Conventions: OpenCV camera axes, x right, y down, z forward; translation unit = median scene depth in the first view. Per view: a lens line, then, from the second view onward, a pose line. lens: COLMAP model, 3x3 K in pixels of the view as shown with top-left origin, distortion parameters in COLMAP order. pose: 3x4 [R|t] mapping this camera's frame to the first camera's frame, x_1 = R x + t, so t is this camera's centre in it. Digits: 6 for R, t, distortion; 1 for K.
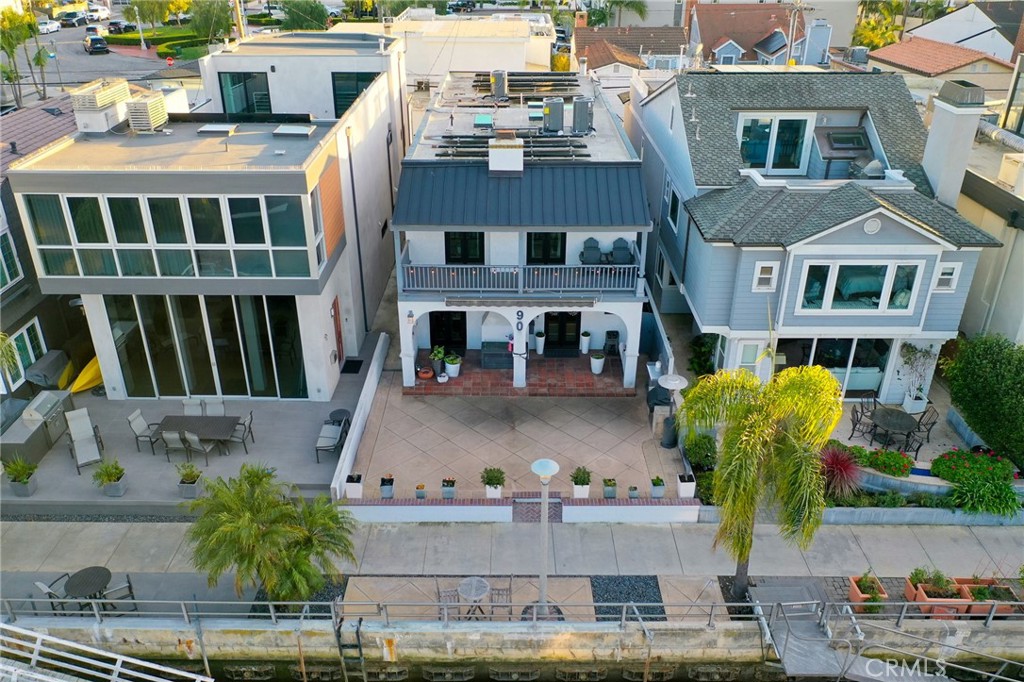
lens RADIAL K [[812.1, 0, 512.0], [0, 812.1, 341.0], [0, 0, 1]] dist [0.003896, 0.000168]
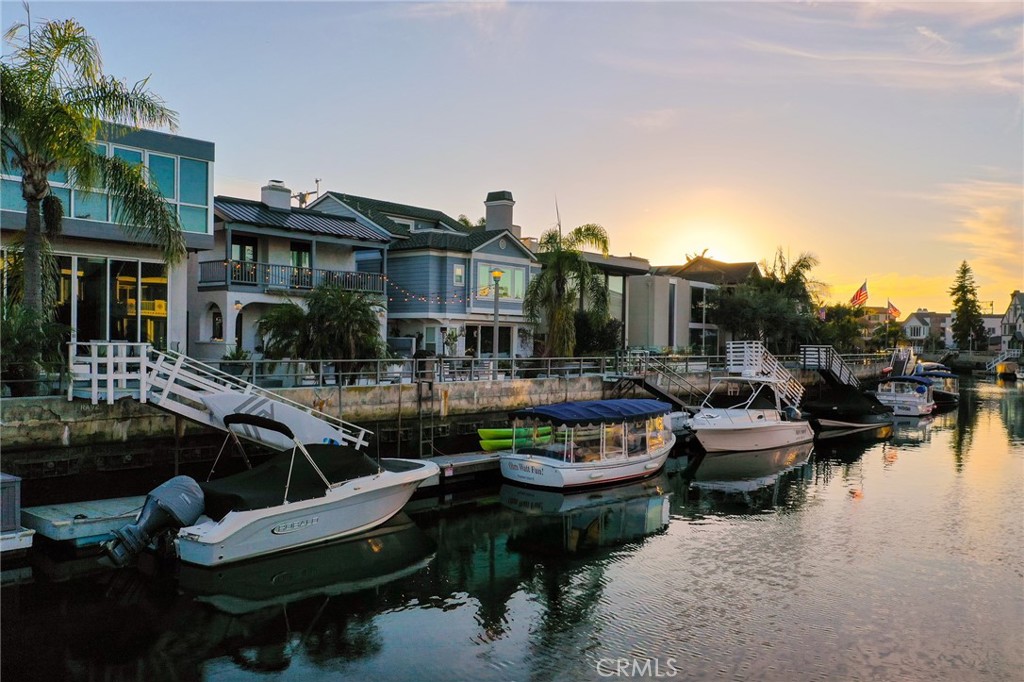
lens RADIAL K [[812.1, 0, 512.0], [0, 812.1, 341.0], [0, 0, 1]] dist [0.003896, 0.000168]
pose [[0.654374, 0.003504, 0.756163, -1.095901], [0.336562, 0.894128, -0.295400, 0.722669], [-0.677142, 0.447797, 0.583914, 0.087778]]
